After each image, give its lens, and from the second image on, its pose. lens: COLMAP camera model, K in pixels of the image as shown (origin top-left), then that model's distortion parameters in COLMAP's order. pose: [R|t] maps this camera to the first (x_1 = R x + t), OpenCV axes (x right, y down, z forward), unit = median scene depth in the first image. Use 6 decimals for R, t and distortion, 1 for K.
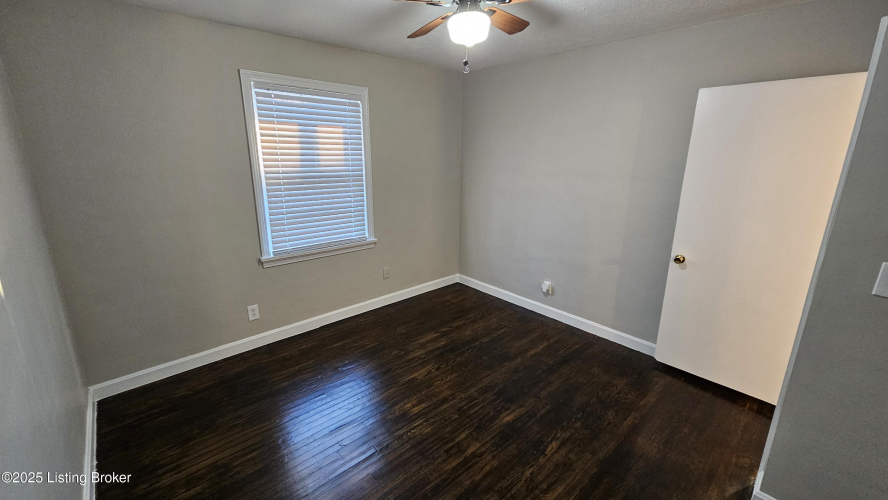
lens RADIAL K [[362.7, 0, 444.8], [0, 362.7, 246.0], [0, 0, 1]] dist [0.001025, 0.000342]
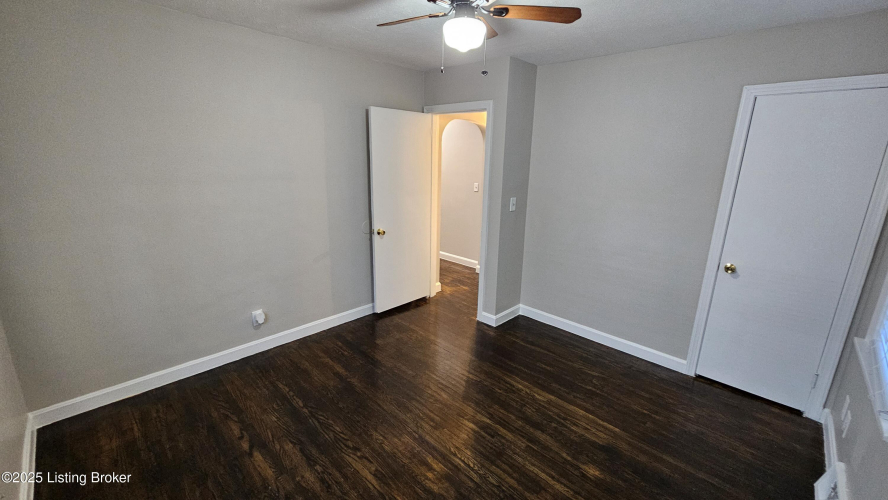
lens RADIAL K [[362.7, 0, 444.8], [0, 362.7, 246.0], [0, 0, 1]] dist [0.001025, 0.000342]
pose [[-0.067096, -0.250308, 0.965838, -0.590395], [0.231074, 0.937803, 0.259095, -0.180489], [-0.970620, 0.240565, -0.005083, 0.678274]]
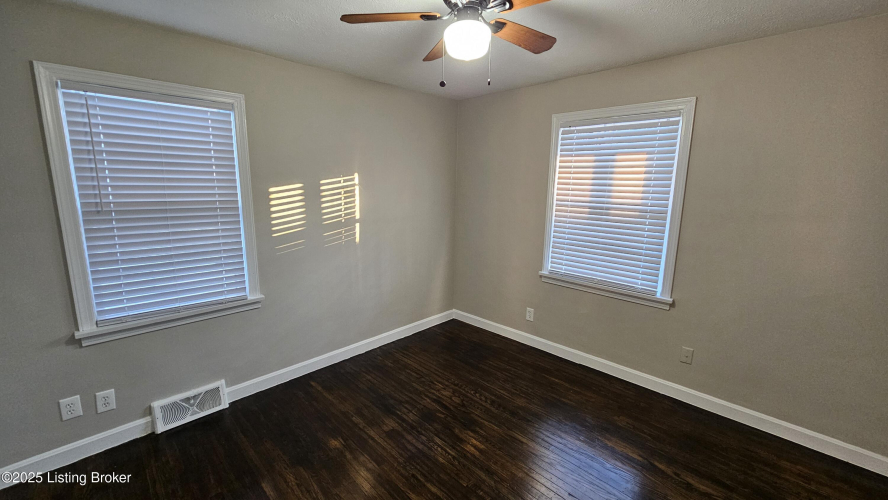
lens RADIAL K [[362.7, 0, 444.8], [0, 362.7, 246.0], [0, 0, 1]] dist [0.001025, 0.000342]
pose [[0.048102, 0.166463, -0.984874, 0.588552], [-0.265587, 0.952652, 0.148046, -0.131676], [0.962886, 0.254449, 0.090035, 0.563566]]
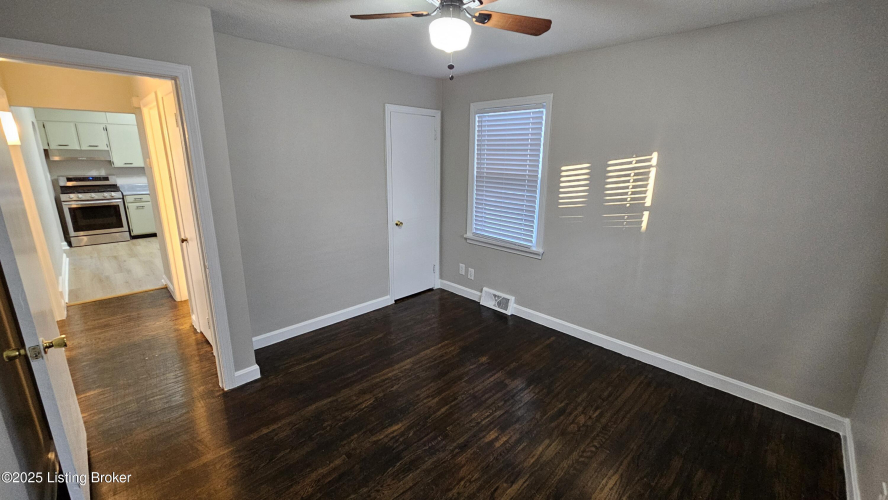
lens RADIAL K [[362.7, 0, 444.8], [0, 362.7, 246.0], [0, 0, 1]] dist [0.001025, 0.000342]
pose [[-0.998755, -0.009035, -0.049053, 0.071701], [-0.031550, 0.876141, 0.481021, -0.320735], [0.038631, 0.481970, -0.875336, 1.229402]]
